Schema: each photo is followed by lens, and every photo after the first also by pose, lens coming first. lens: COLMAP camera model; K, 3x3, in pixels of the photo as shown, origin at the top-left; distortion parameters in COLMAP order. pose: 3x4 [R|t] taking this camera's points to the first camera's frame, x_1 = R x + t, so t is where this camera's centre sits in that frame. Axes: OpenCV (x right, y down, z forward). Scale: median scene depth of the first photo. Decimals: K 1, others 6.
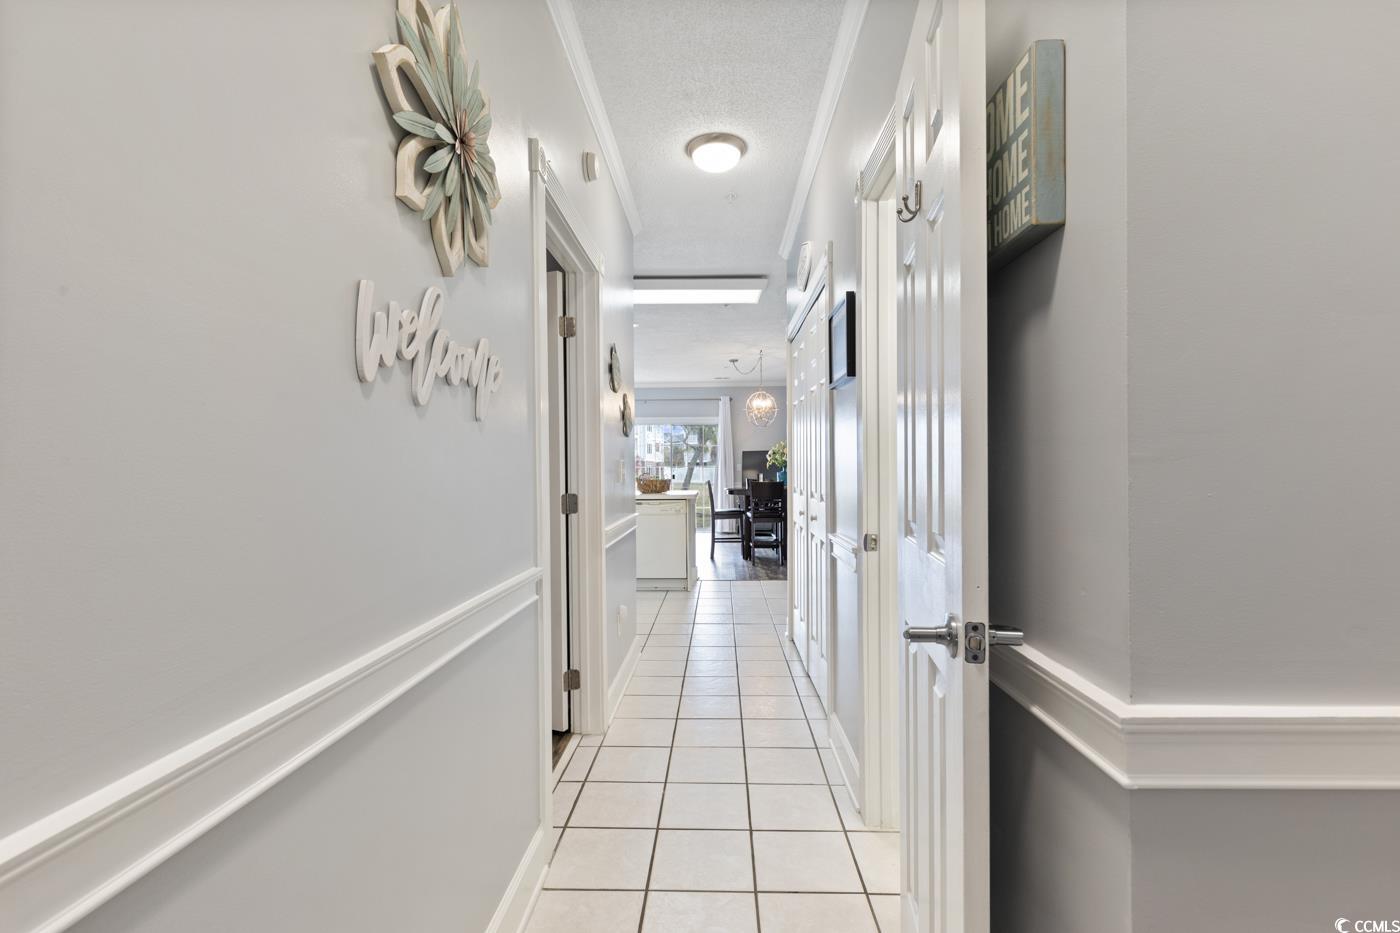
lens RADIAL K [[647.7, 0, 703.8], [0, 647.7, 482.4], [0, 0, 1]] dist [0.007955, -0.000032]
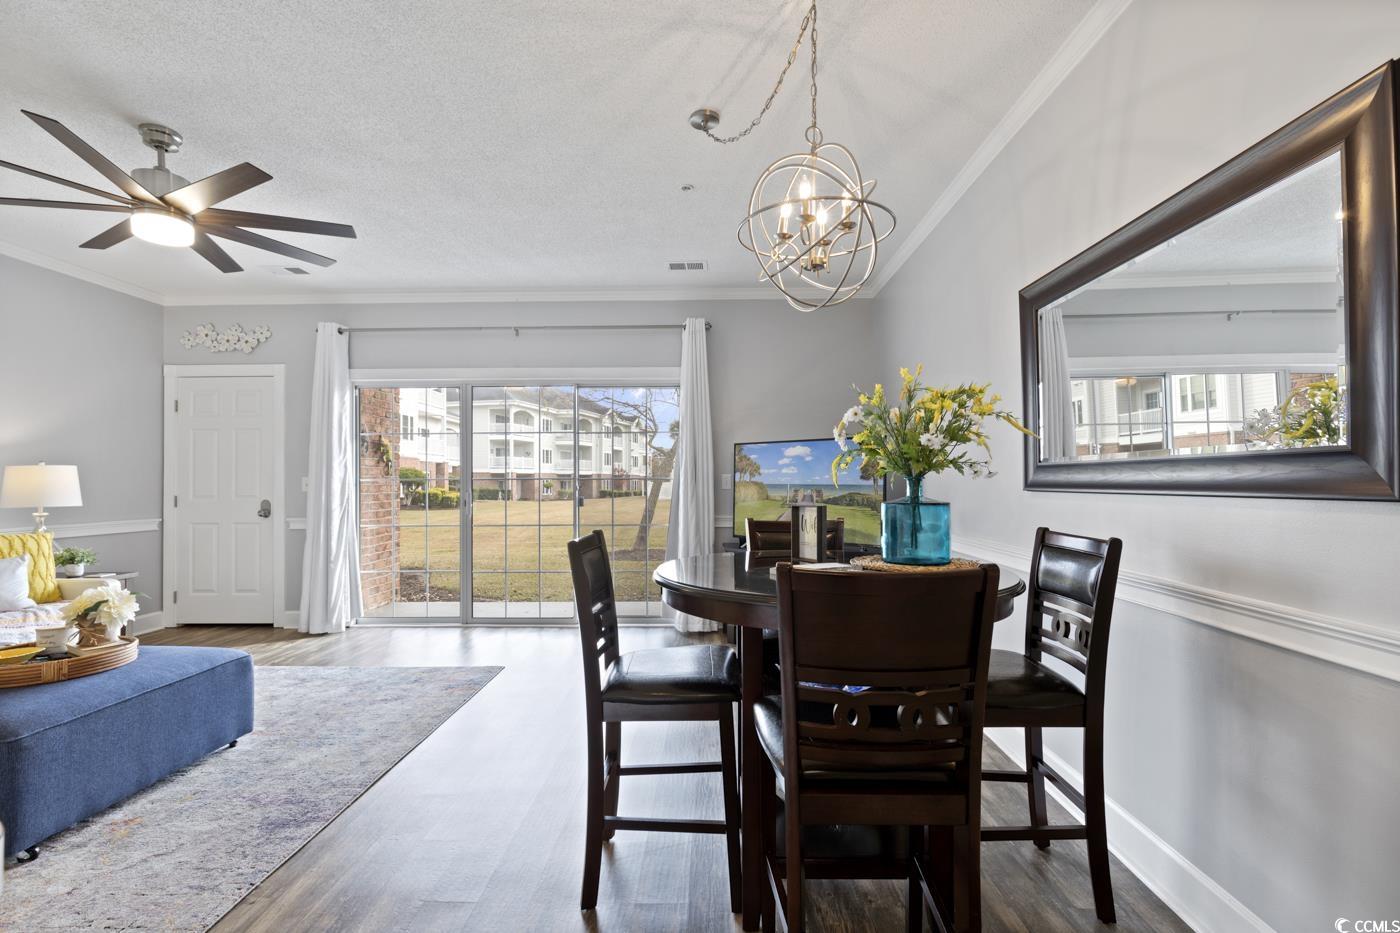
lens RADIAL K [[631.7, 0, 701.3], [0, 631.7, 477.7], [0, 0, 1]] dist [0.000730, 0.000048]
pose [[0.999986, 0.001920, 0.004935, 0.047447], [-0.001770, 0.999545, -0.030110, -0.017330], [-0.004990, 0.030101, 0.999534, 0.778562]]
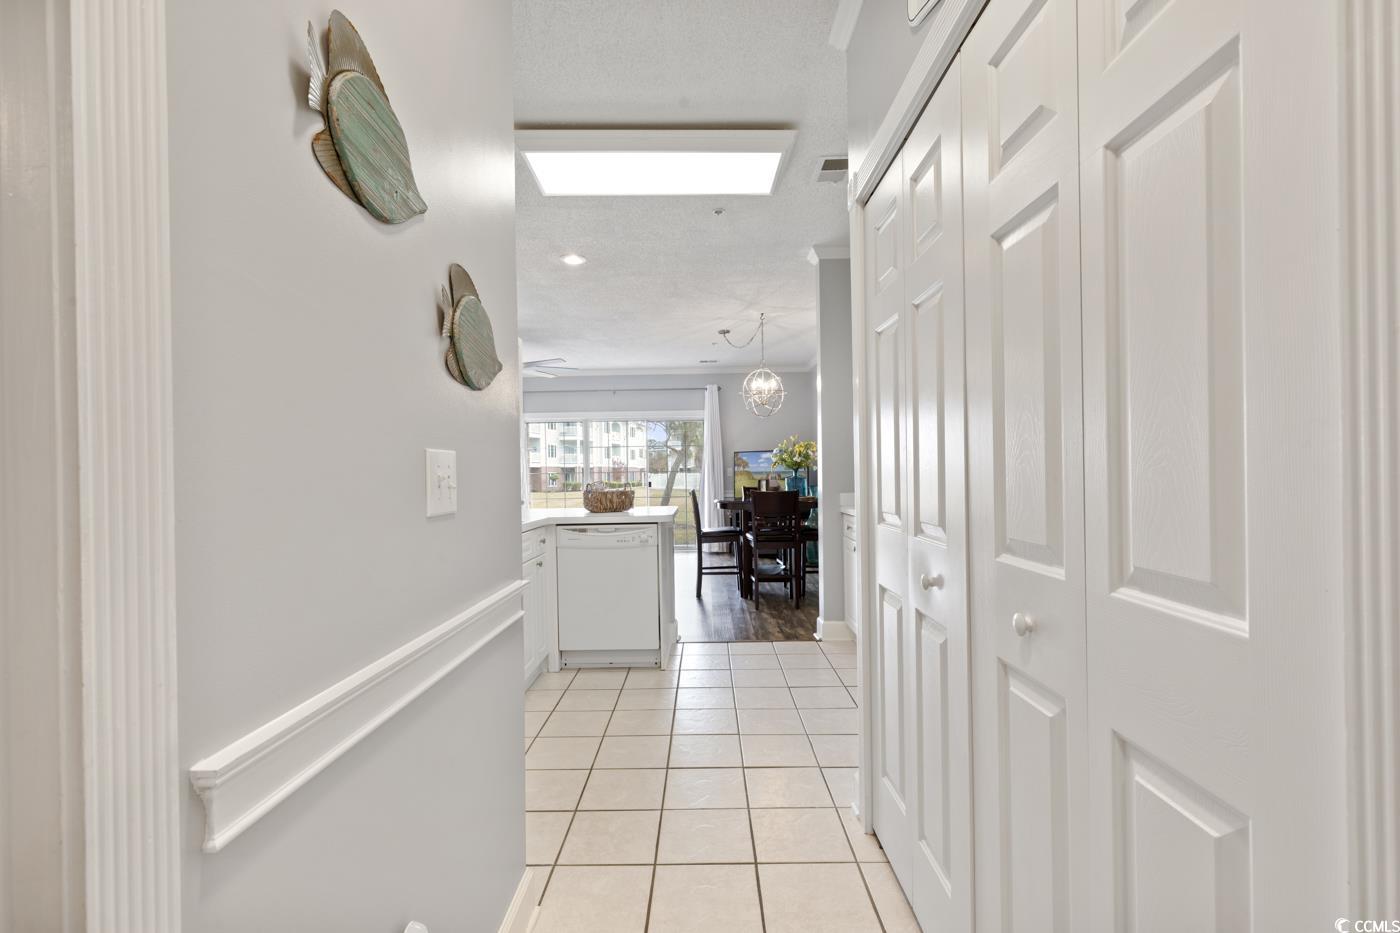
lens RADIAL K [[631.7, 0, 701.3], [0, 631.7, 477.7], [0, 0, 1]] dist [0.000730, 0.000048]
pose [[0.999733, -0.010101, 0.020790, 0.002233], [0.010433, 0.999819, -0.015928, -0.005384], [-0.020625, 0.016140, 0.999657, 0.283308]]
